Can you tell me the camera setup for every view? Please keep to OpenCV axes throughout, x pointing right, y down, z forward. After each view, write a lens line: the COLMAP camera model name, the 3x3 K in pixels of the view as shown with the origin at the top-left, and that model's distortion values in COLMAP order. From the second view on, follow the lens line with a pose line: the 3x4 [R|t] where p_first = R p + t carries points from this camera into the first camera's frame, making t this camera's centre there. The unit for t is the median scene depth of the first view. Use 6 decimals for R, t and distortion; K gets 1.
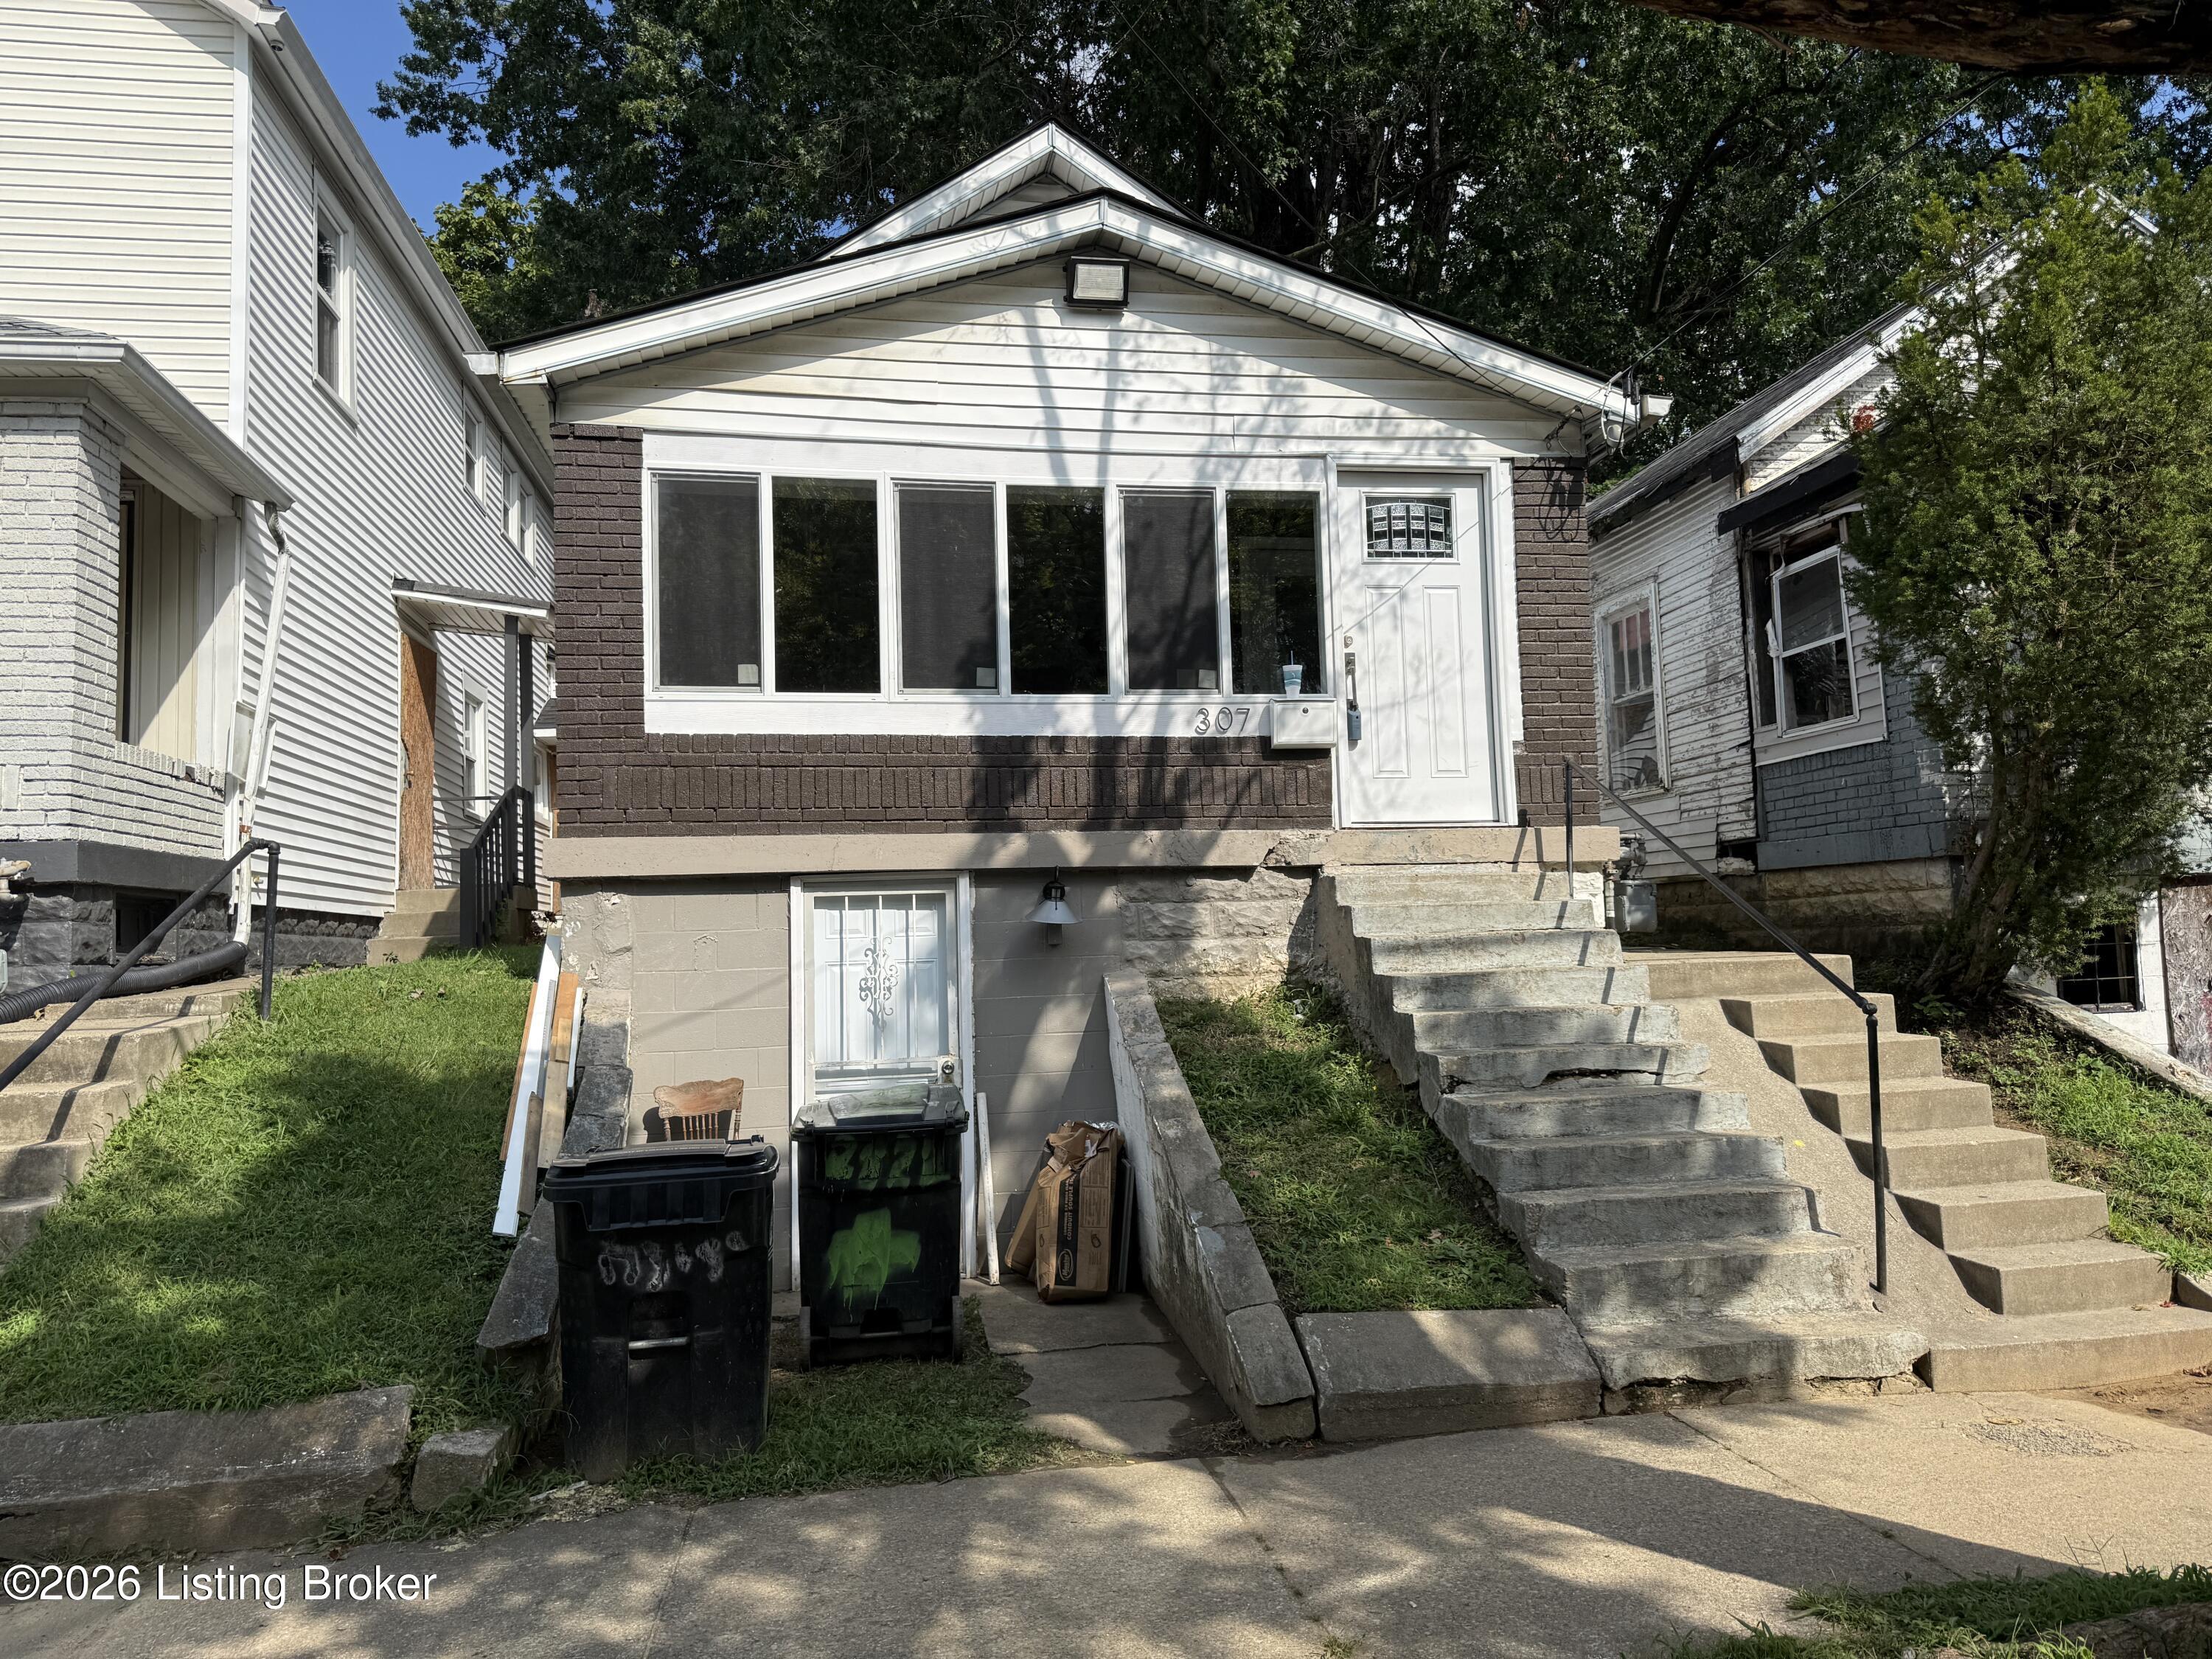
lens RADIAL K [[1548.5, 0, 1115.6], [0, 1548.5, 823.6], [0, 0, 1]] dist [0.120271, -0.201856]
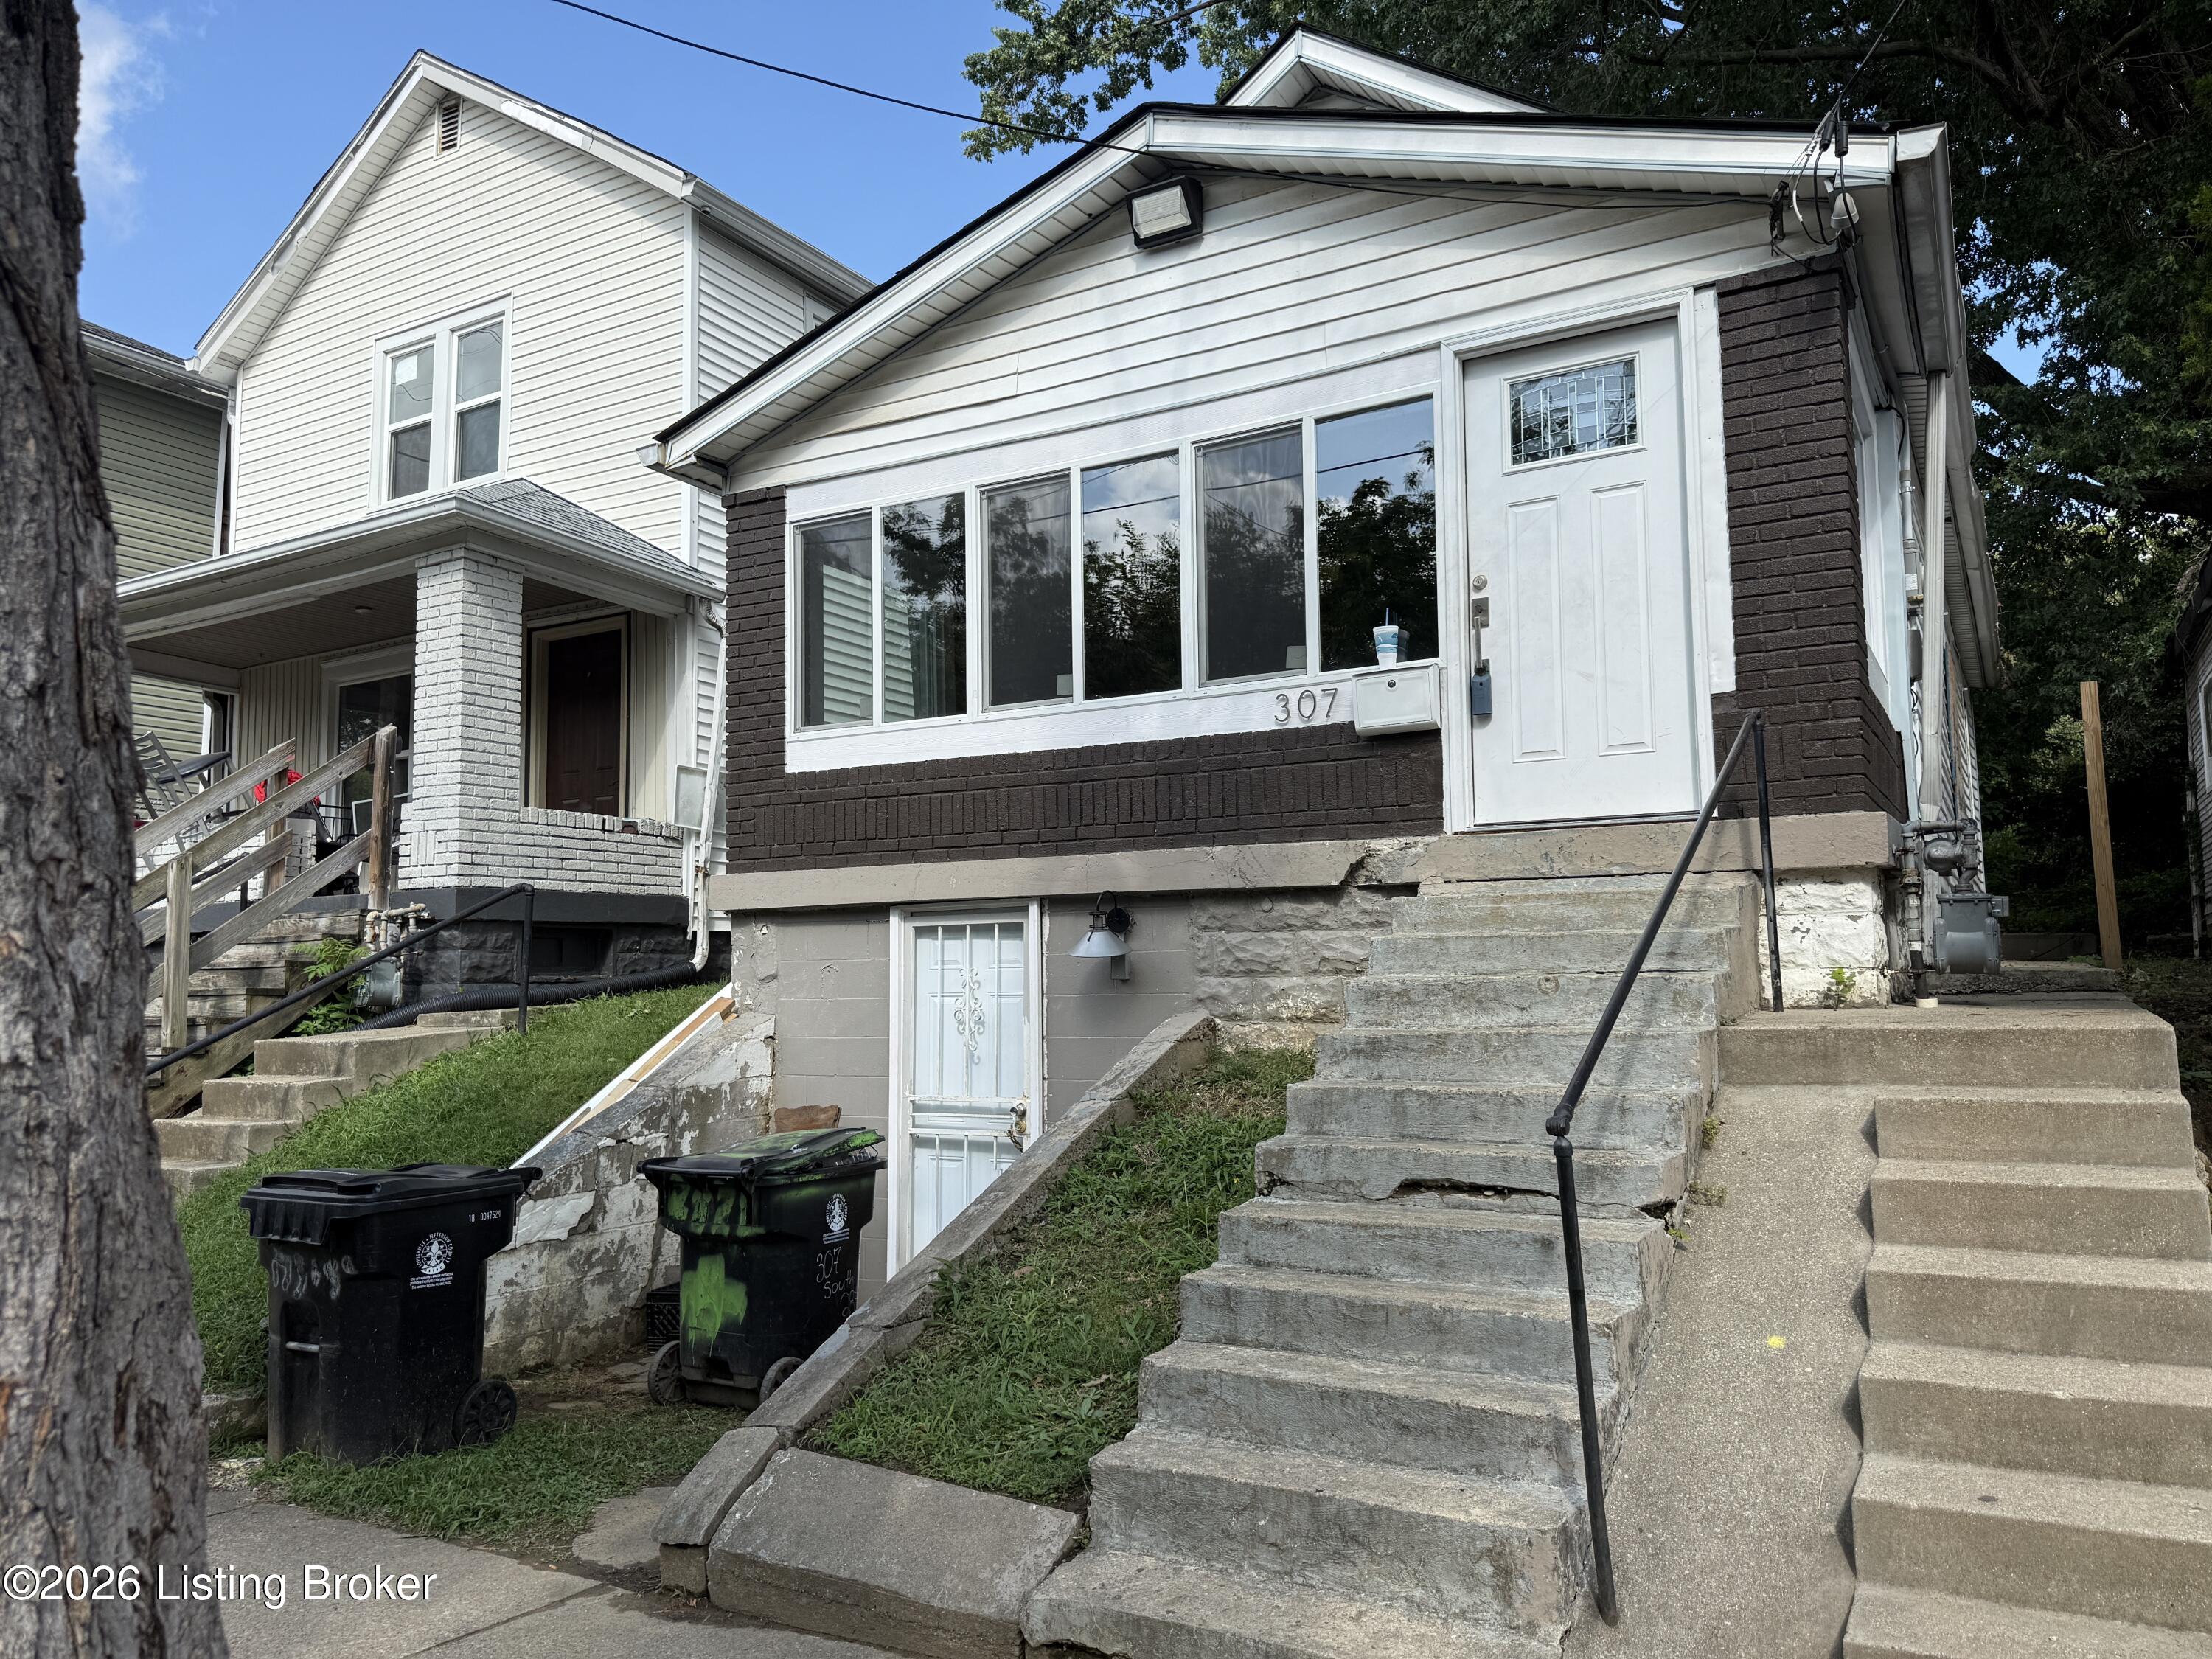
lens RADIAL K [[1555.0, 0, 1116.2], [0, 1555.0, 840.5], [0, 0, 1]] dist [0.120730, -0.186518]
pose [[0.763791, -0.038478, -0.644315, 0.519325], [0.041981, 0.999069, -0.009898, 0.007261], [0.644097, -0.019489, 0.764696, 0.314941]]
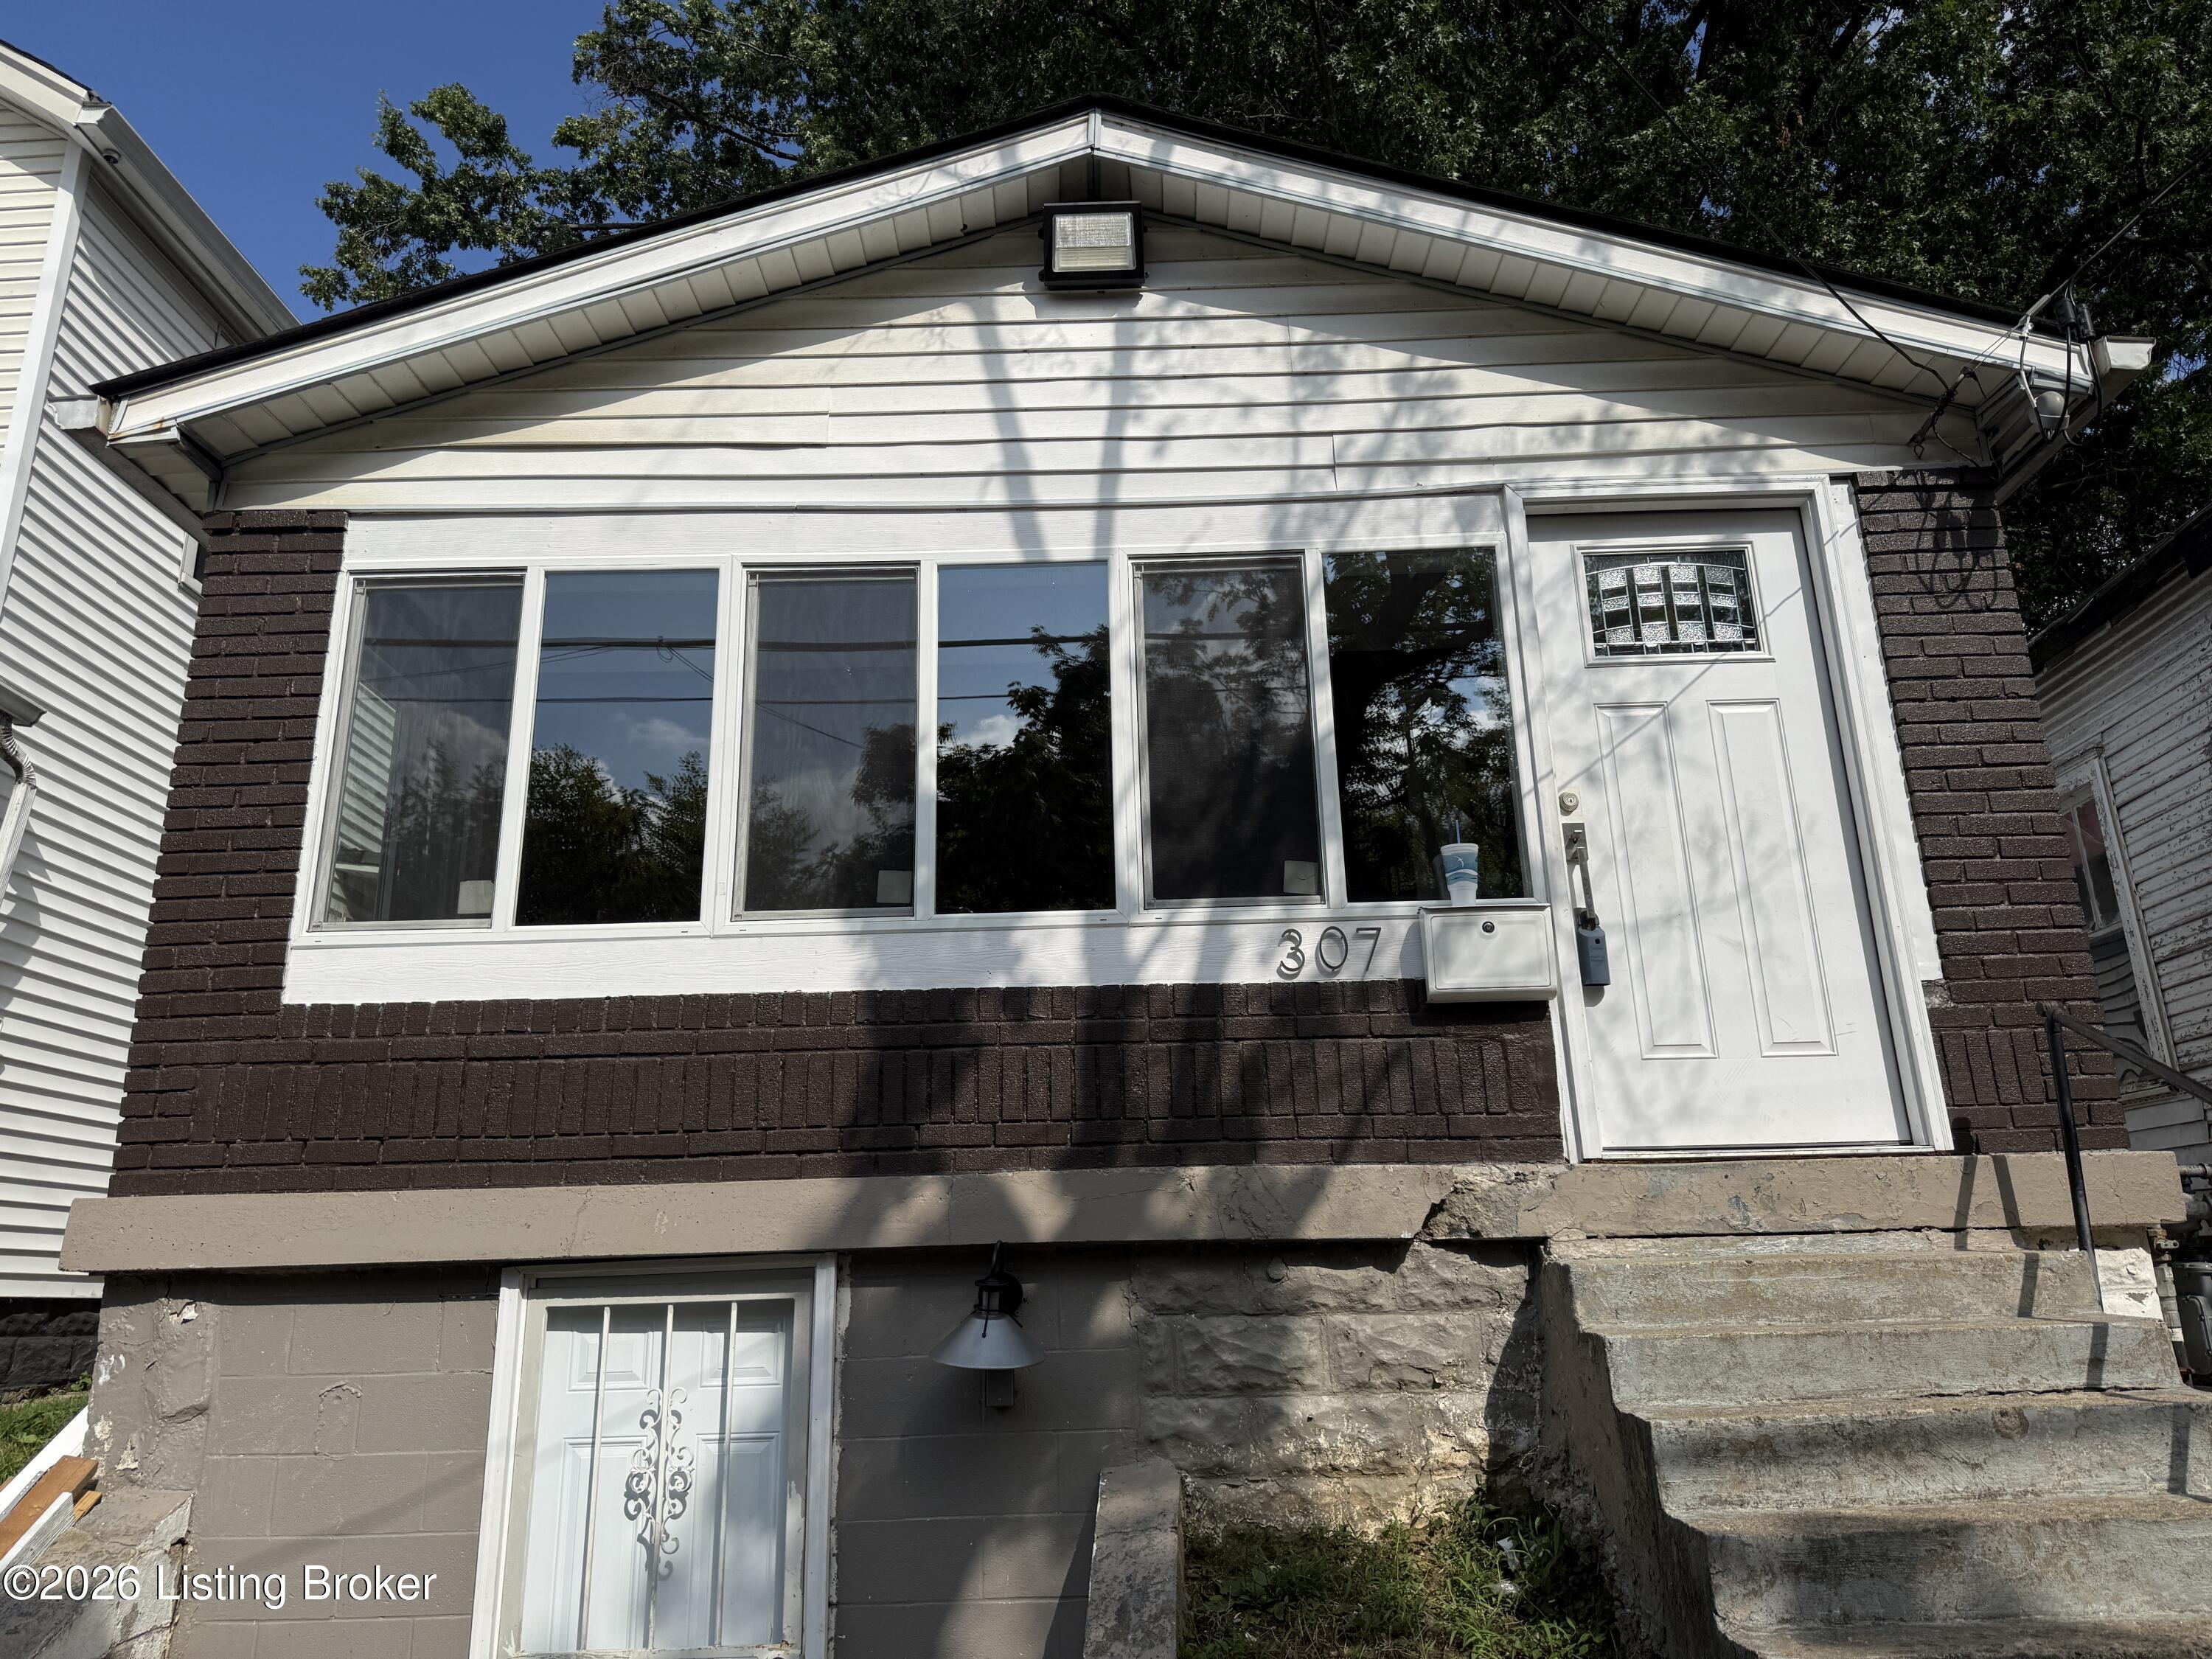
lens RADIAL K [[1578.7, 0, 1106.6], [0, 1578.7, 792.3], [0, 0, 1]] dist [0.089328, -0.150933]
pose [[0.981927, -0.054360, -0.181286, 0.095886], [0.012267, 0.974130, -0.225654, 0.001468], [0.188863, 0.219352, 0.957191, 0.458312]]
